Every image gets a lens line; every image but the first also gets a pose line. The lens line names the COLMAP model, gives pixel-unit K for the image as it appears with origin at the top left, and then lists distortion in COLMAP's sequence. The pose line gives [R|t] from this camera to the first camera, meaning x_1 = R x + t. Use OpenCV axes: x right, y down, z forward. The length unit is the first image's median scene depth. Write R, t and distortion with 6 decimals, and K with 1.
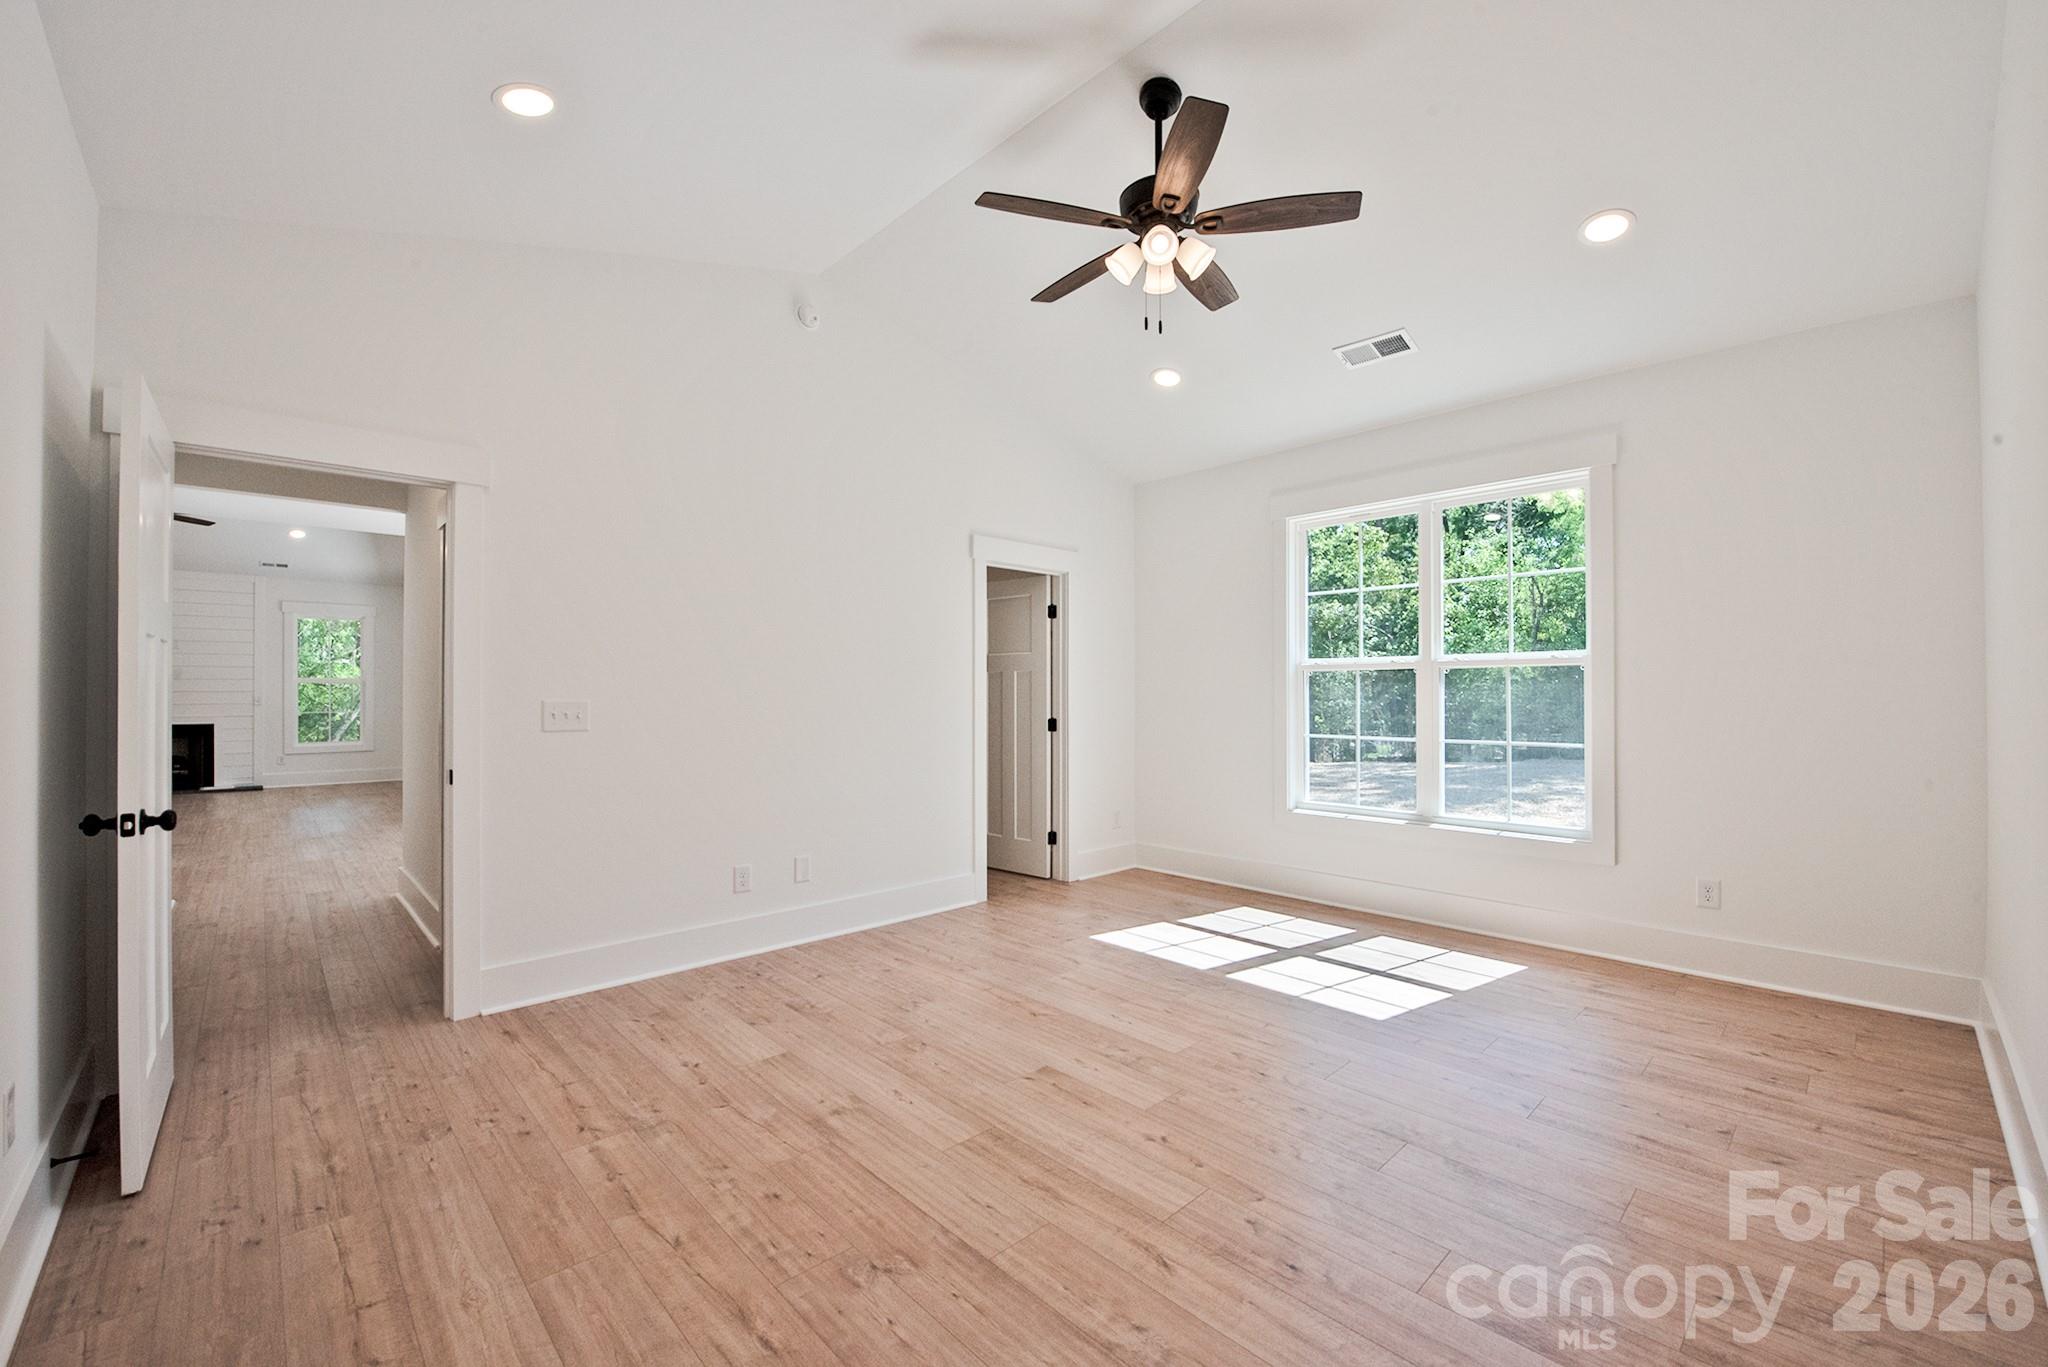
lens RADIAL K [[825.7, 0, 1024.0], [0, 825.7, 683.5], [0, 0, 1]] dist [-0.013689, -0.000212]
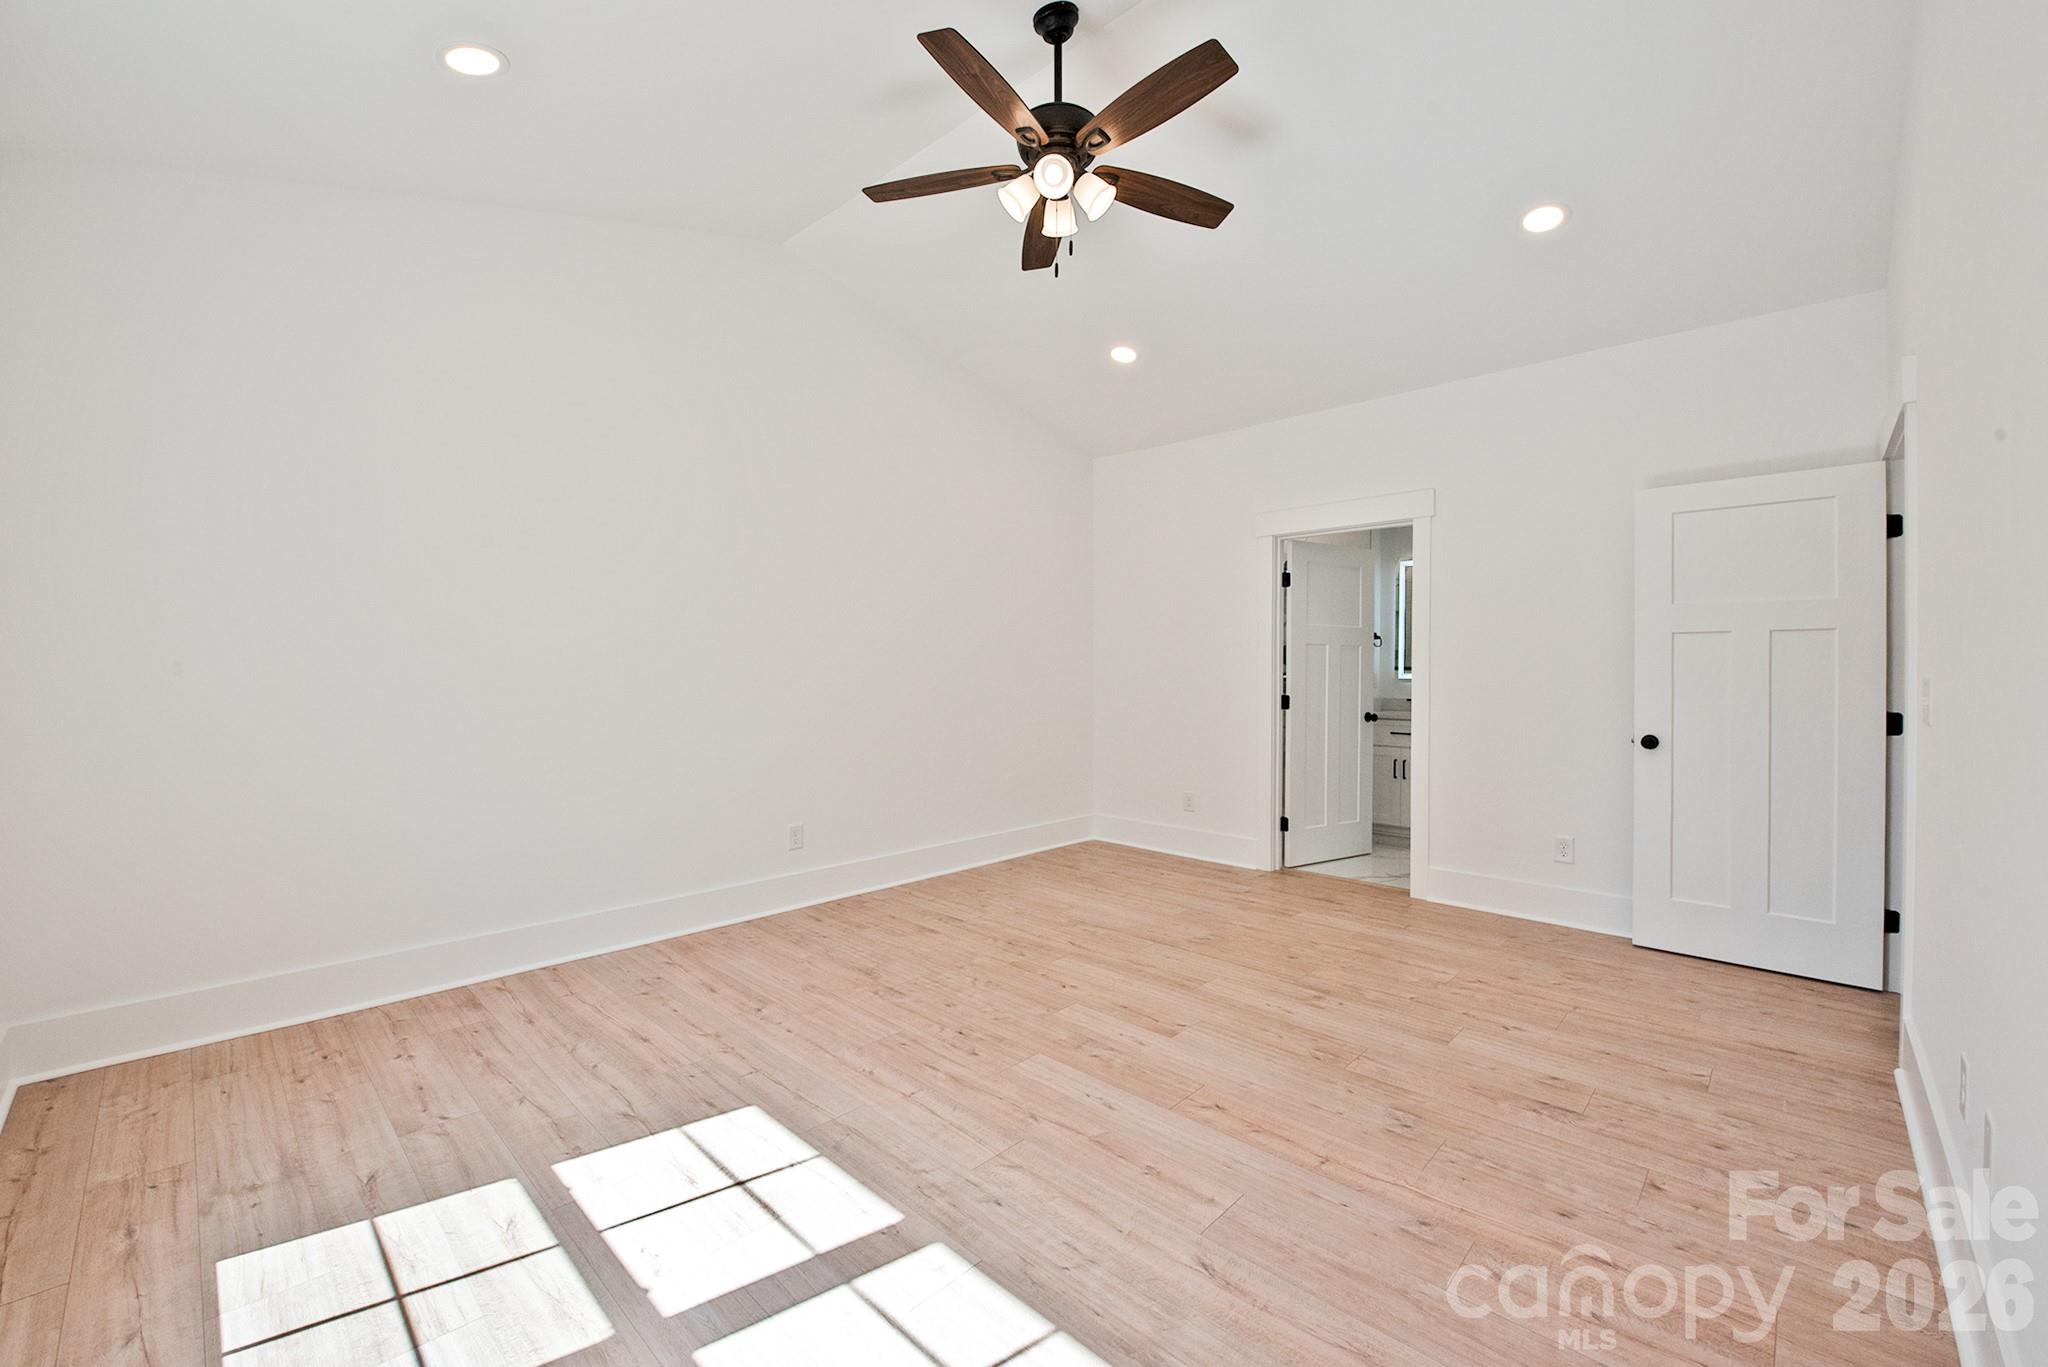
lens RADIAL K [[820.5, 0, 1024.0], [0, 820.5, 683.5], [0, 0, 1]] dist [-0.020870, 0.000069]
pose [[-0.998896, -0.001288, -0.046962, 0.253140], [-0.001548, 0.999984, 0.005495, 0.027776], [0.046954, 0.005562, -0.998882, 1.981962]]
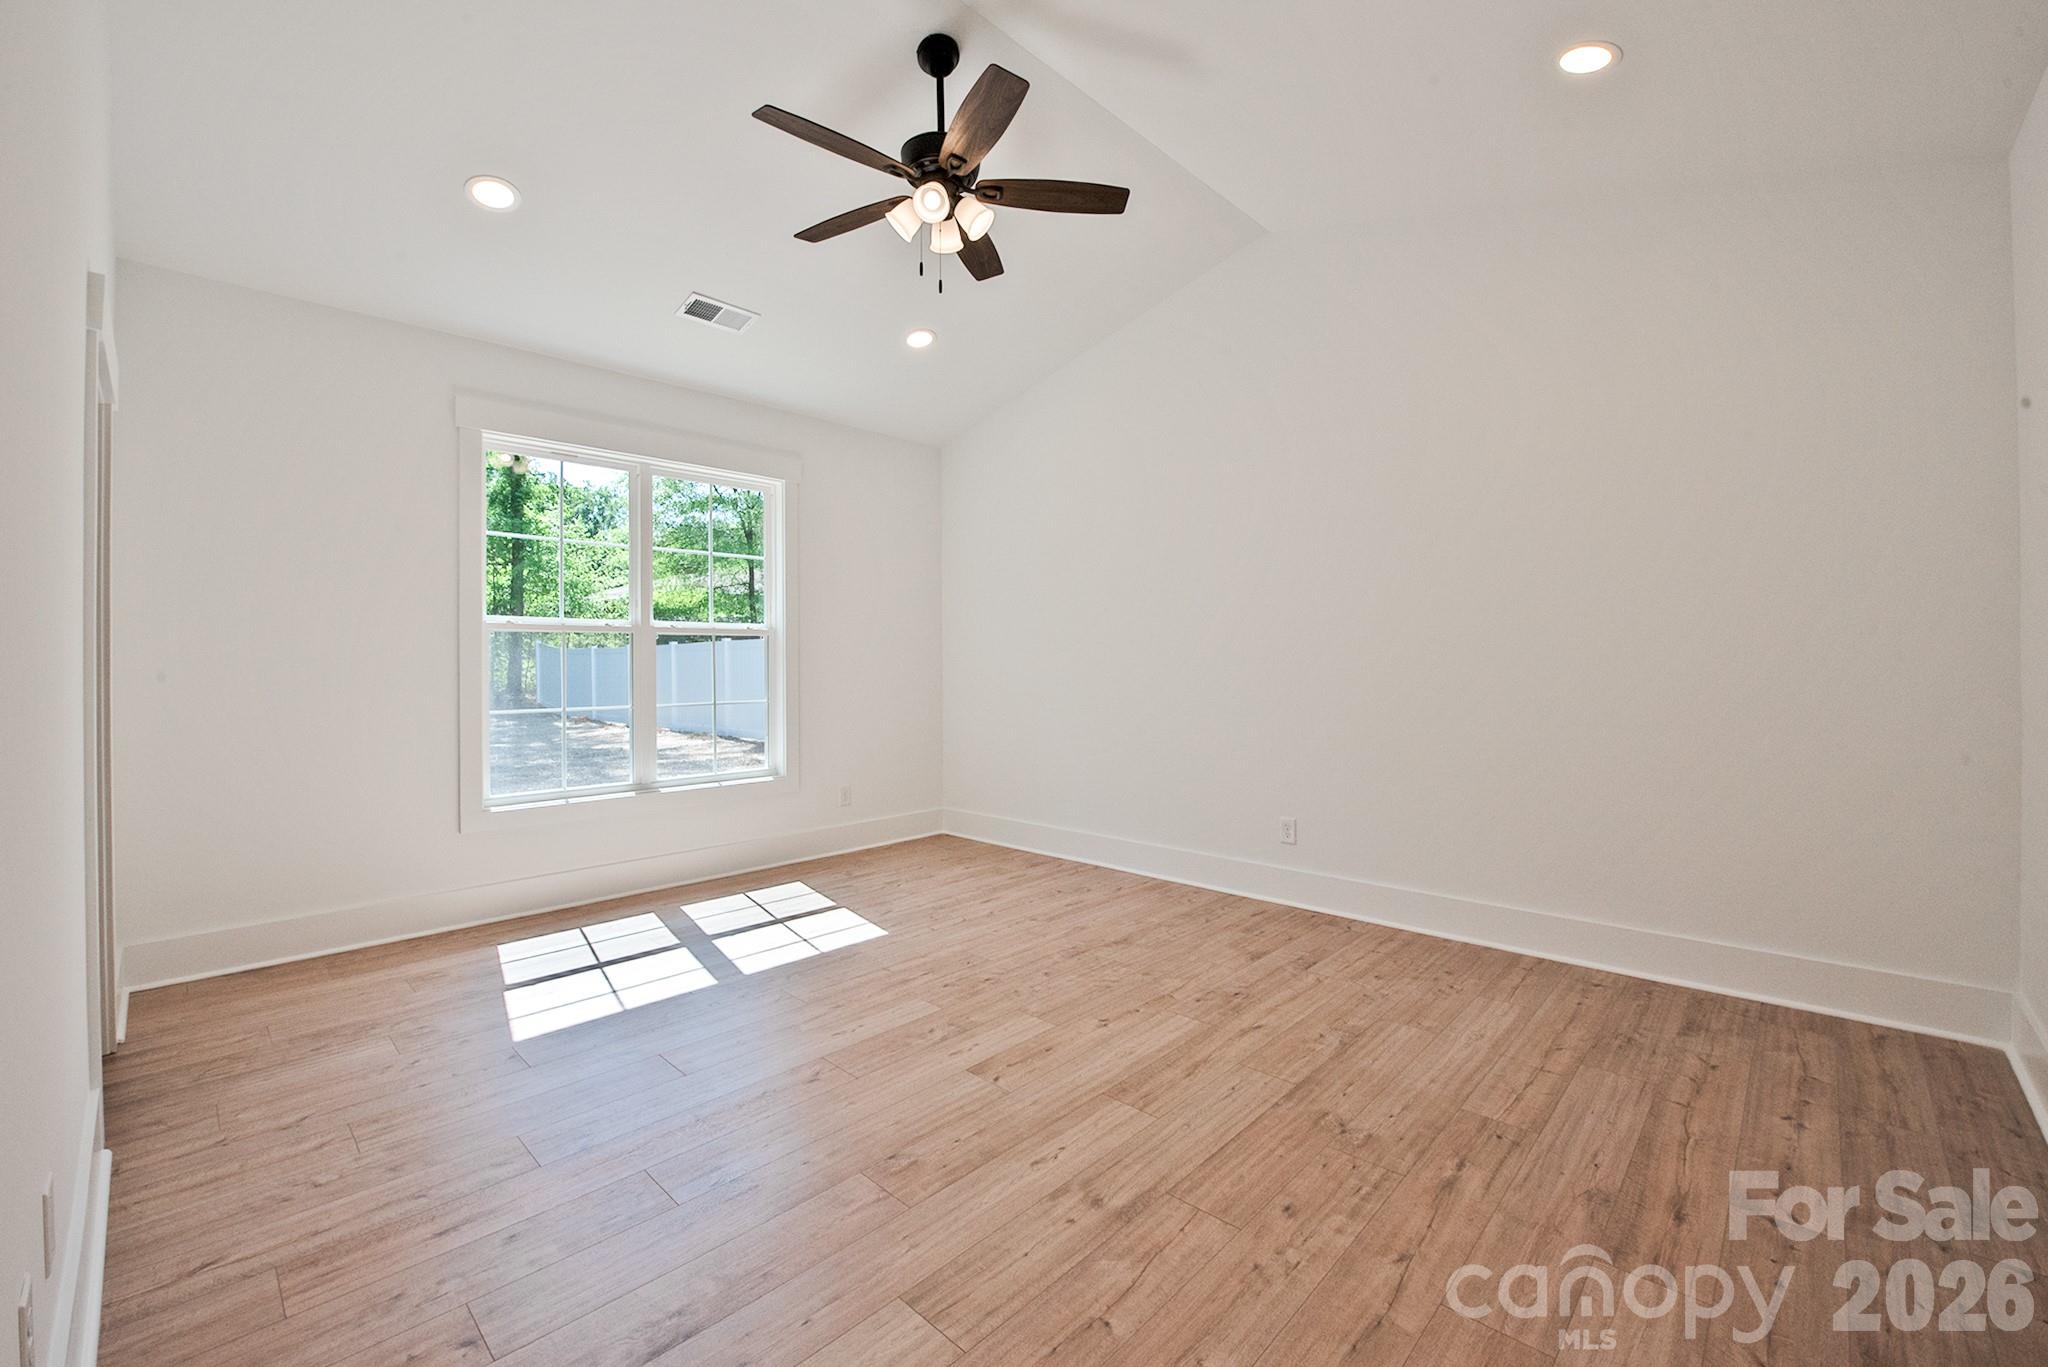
lens RADIAL K [[833.6, 0, 1028.8], [0, 833.6, 661.1], [0, 0, 1]] dist [-0.017759, -0.000528]
pose [[-0.051094, 0.001606, 0.998693, -0.875816], [-0.006250, 0.999979, -0.001928, 0.021826], [-0.998674, -0.006340, -0.051083, 0.980261]]
